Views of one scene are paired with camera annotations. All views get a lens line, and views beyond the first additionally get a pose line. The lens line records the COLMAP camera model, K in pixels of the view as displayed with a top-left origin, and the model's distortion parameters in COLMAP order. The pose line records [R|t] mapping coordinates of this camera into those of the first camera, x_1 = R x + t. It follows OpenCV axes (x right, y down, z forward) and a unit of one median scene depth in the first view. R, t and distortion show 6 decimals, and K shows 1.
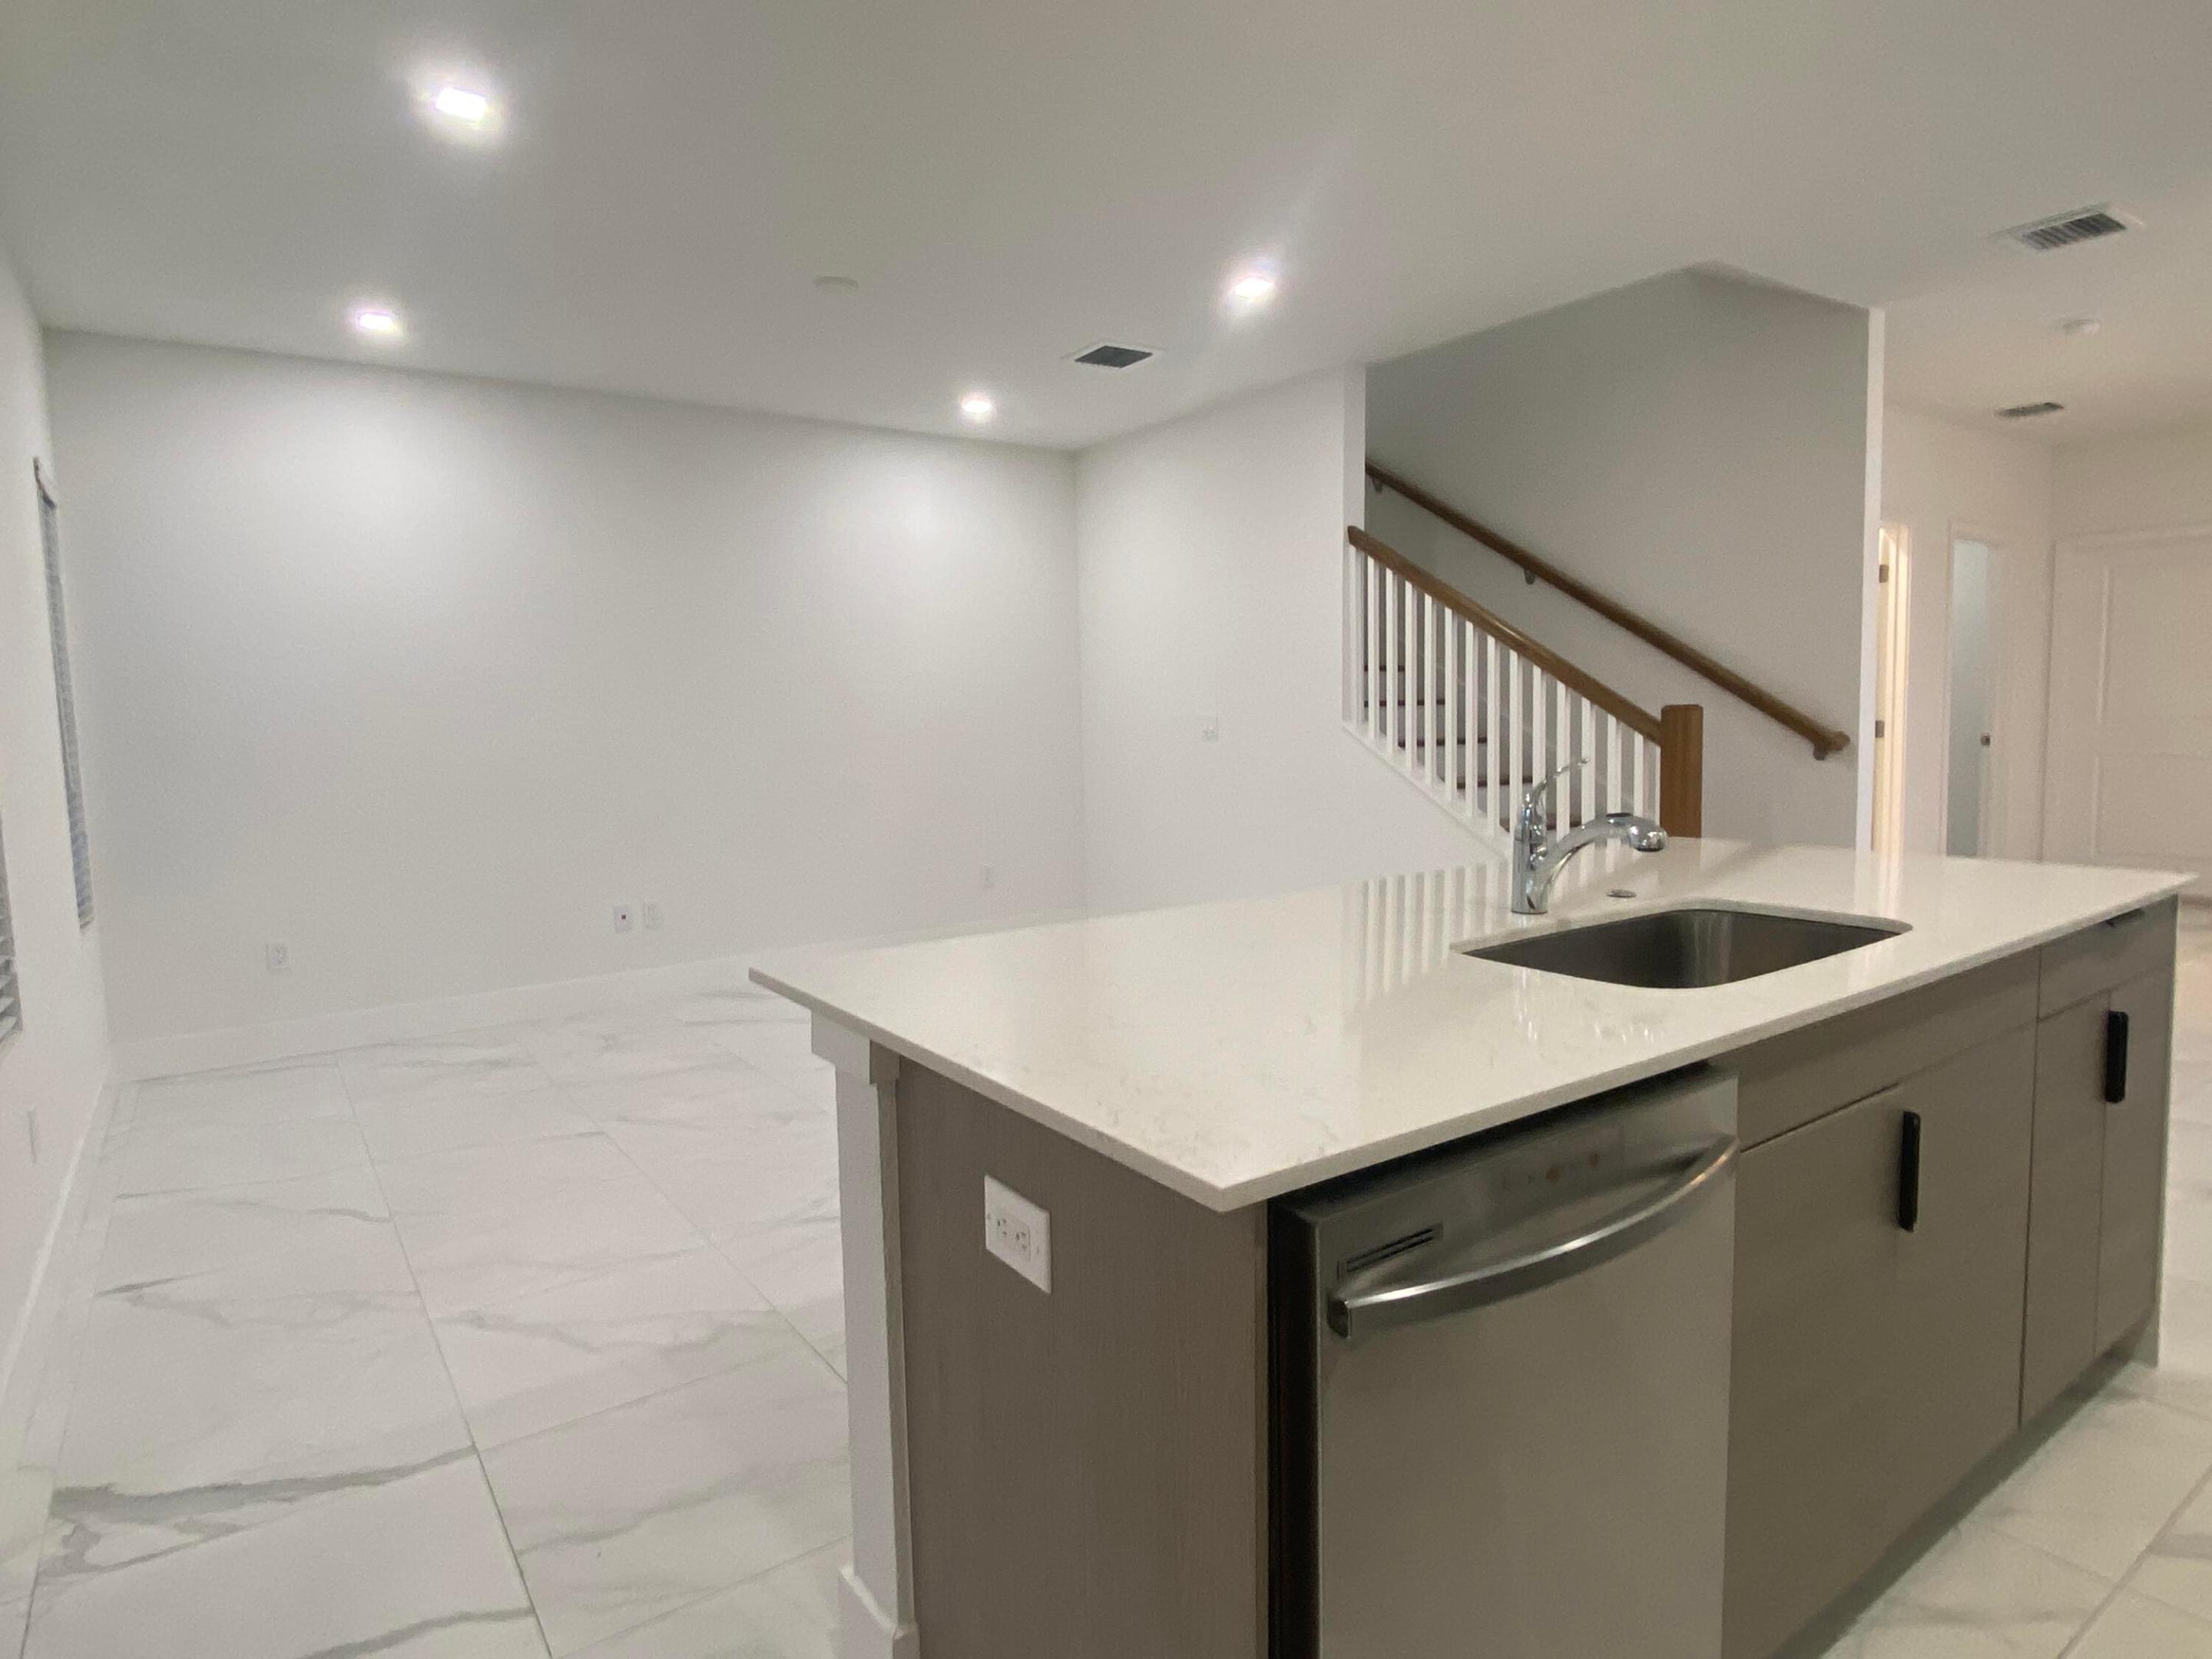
lens RADIAL K [[1240.3, 0, 1106.0], [0, 1240.3, 829.5], [0, 0, 1]] dist [0.057103, -0.065206]
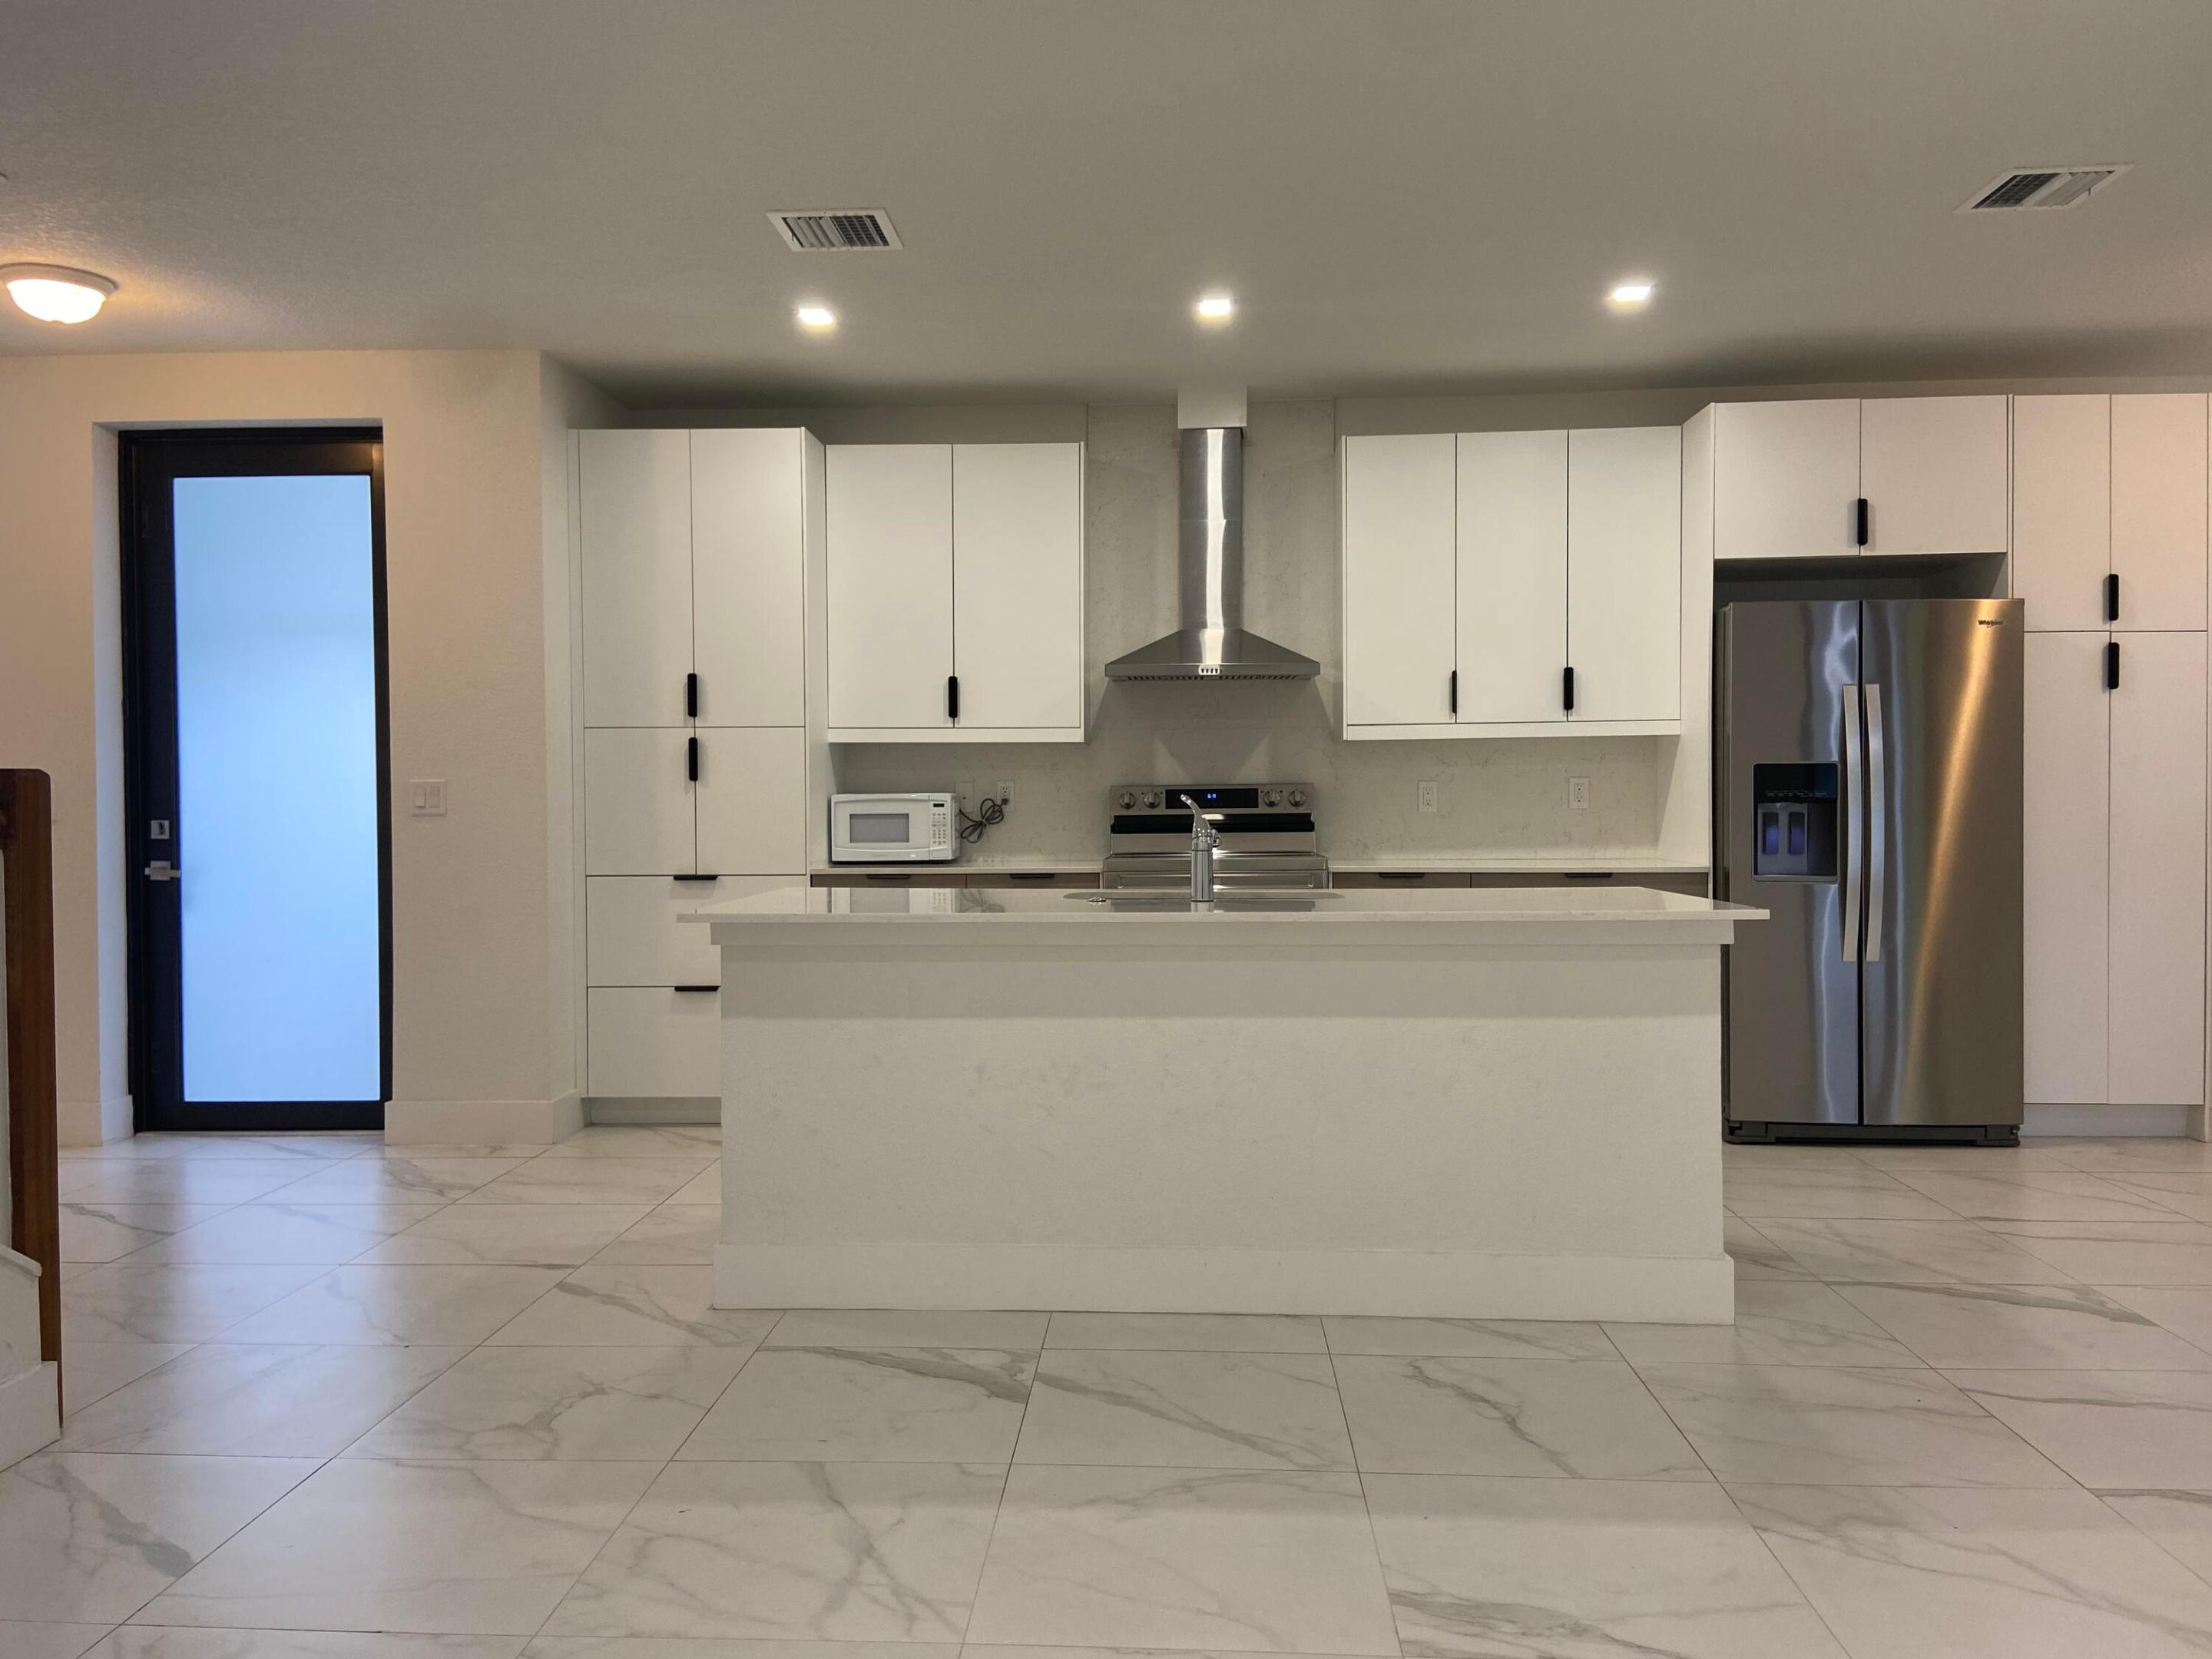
lens RADIAL K [[1650.6, 0, 1094.8], [0, 1650.6, 828.1], [0, 0, 1]] dist [0.115759, -0.152526]
pose [[-0.778540, 0.015673, 0.627400, -0.612109], [0.084351, 0.993231, 0.079860, -0.144042], [-0.621901, 0.115096, -0.774592, 2.032349]]
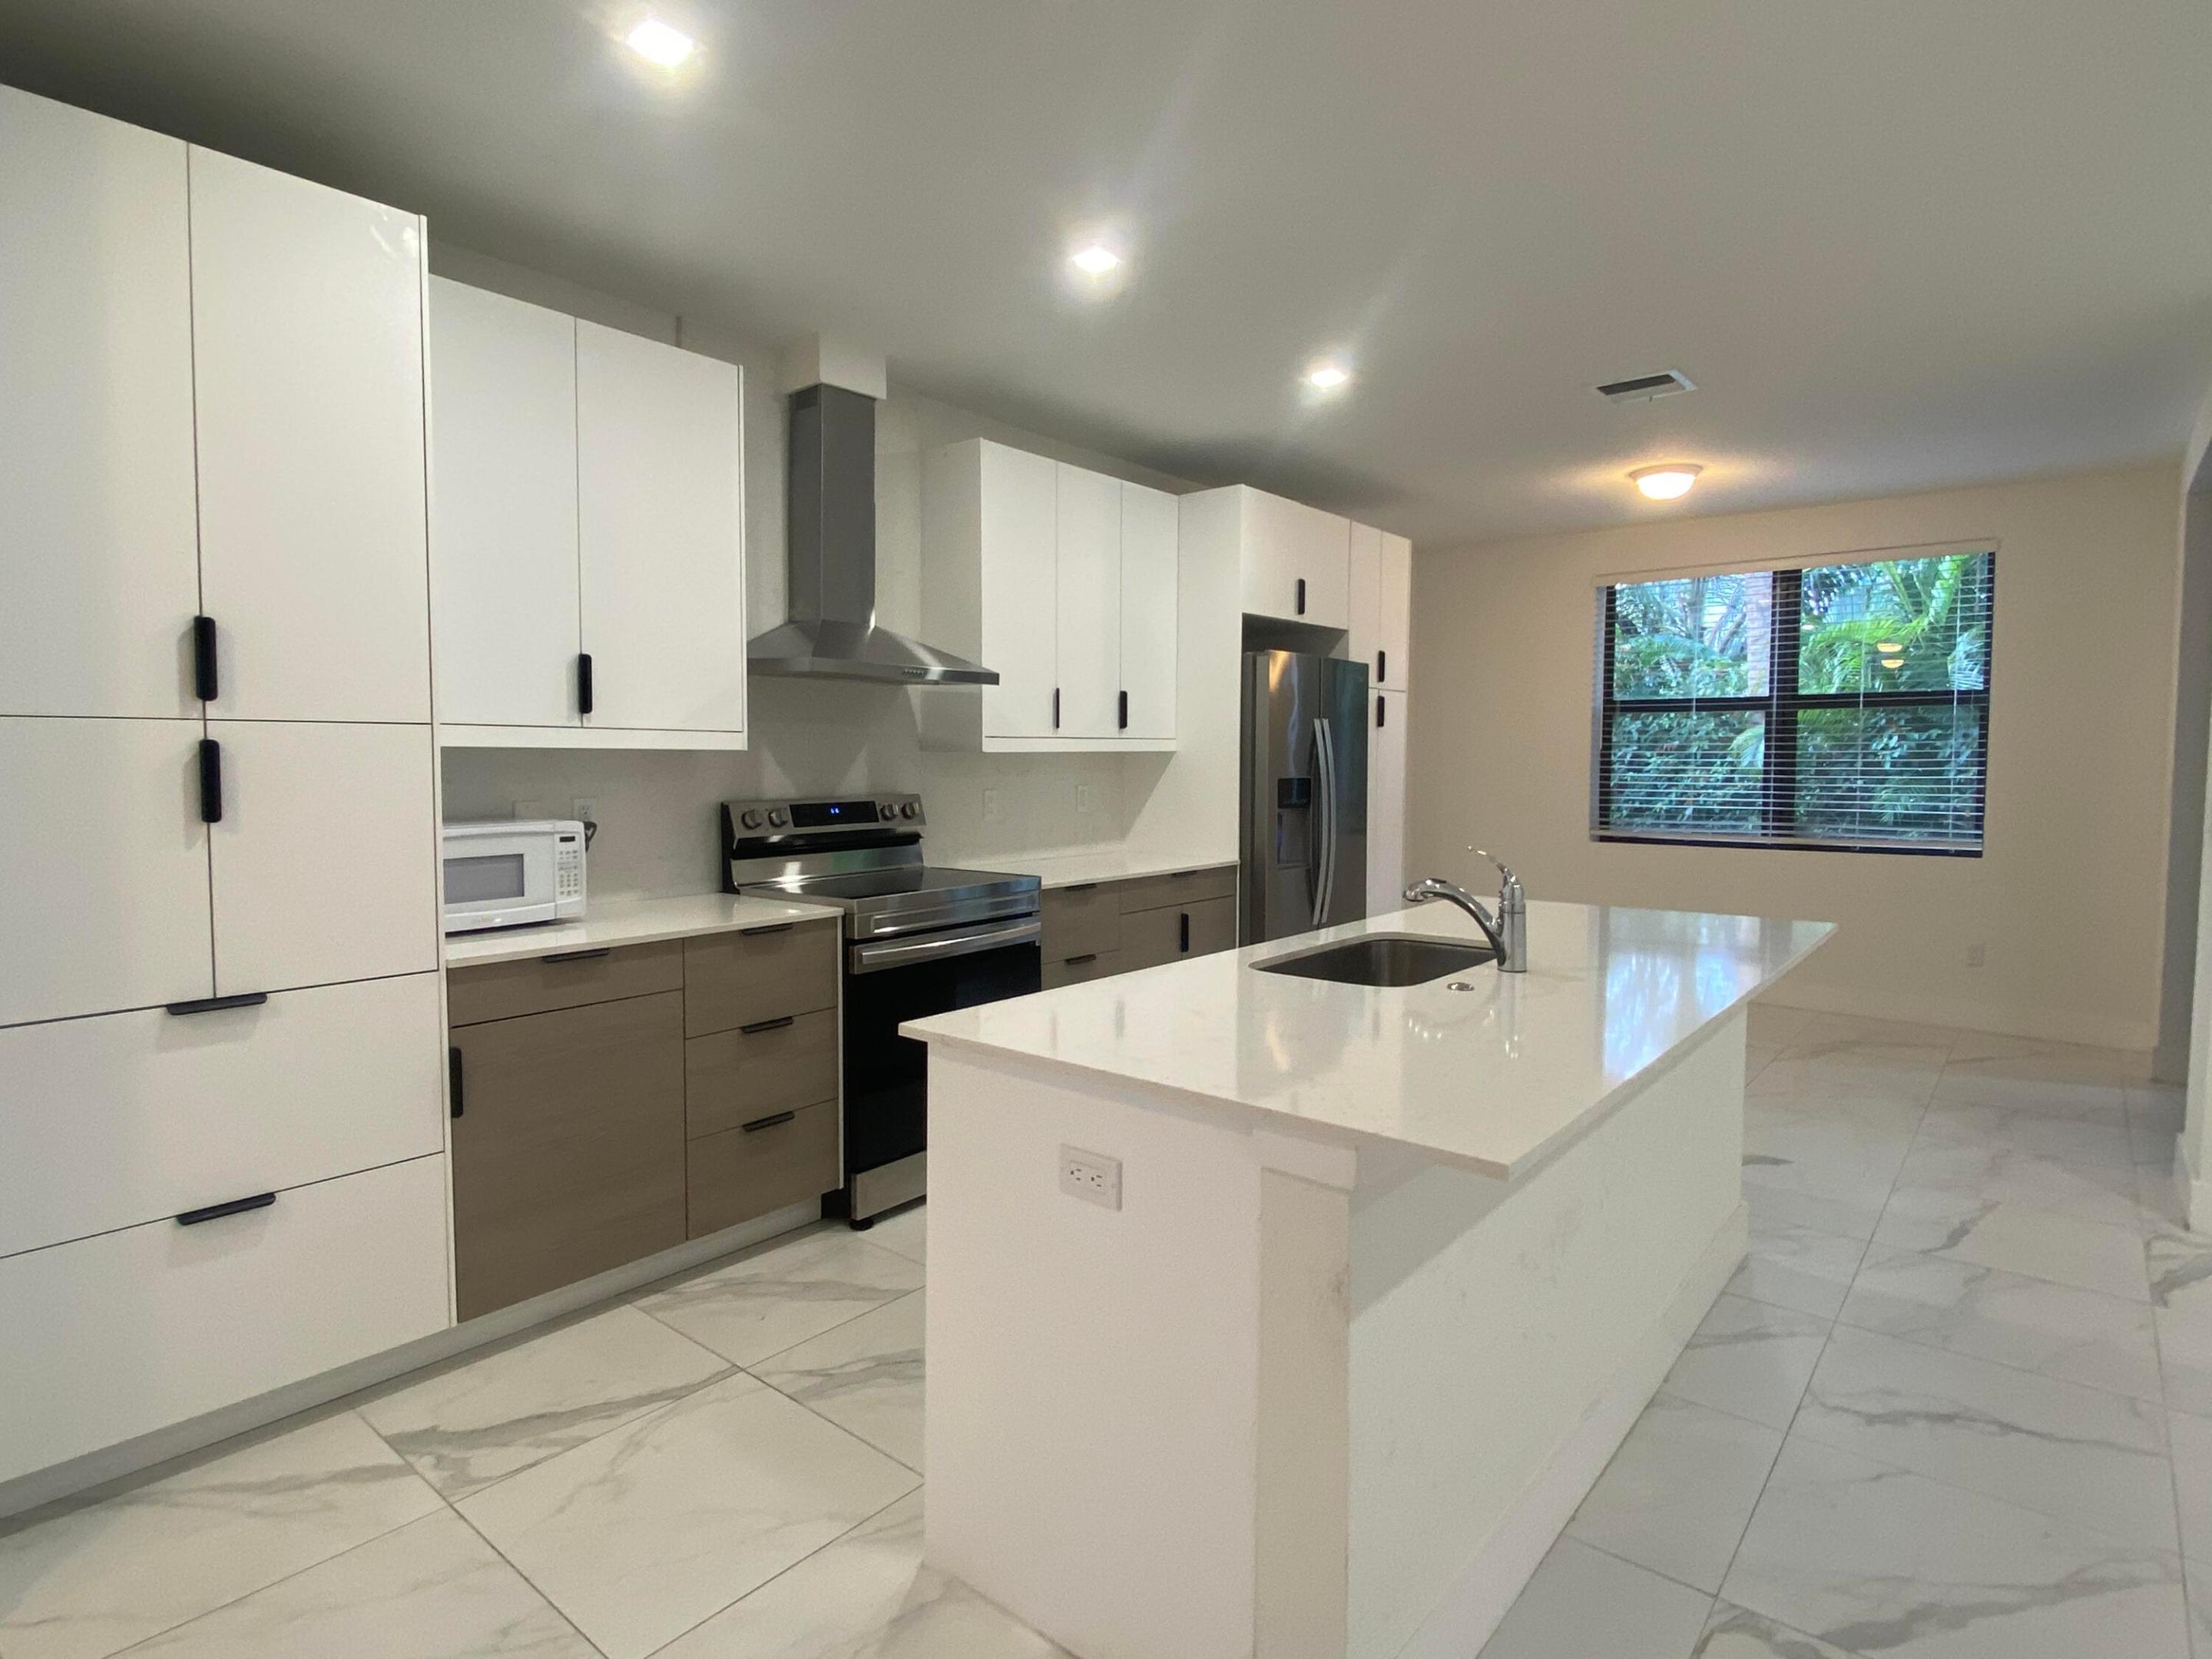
lens RADIAL K [[1165.9, 0, 1109.9], [0, 1165.9, 815.2], [0, 0, 1]] dist [0.028704, -0.024711]
pose [[-0.965814, 0.034309, -0.256957, 0.812351], [-0.004786, 0.988675, 0.149995, -0.206646], [0.259193, 0.146097, -0.954712, 1.585542]]
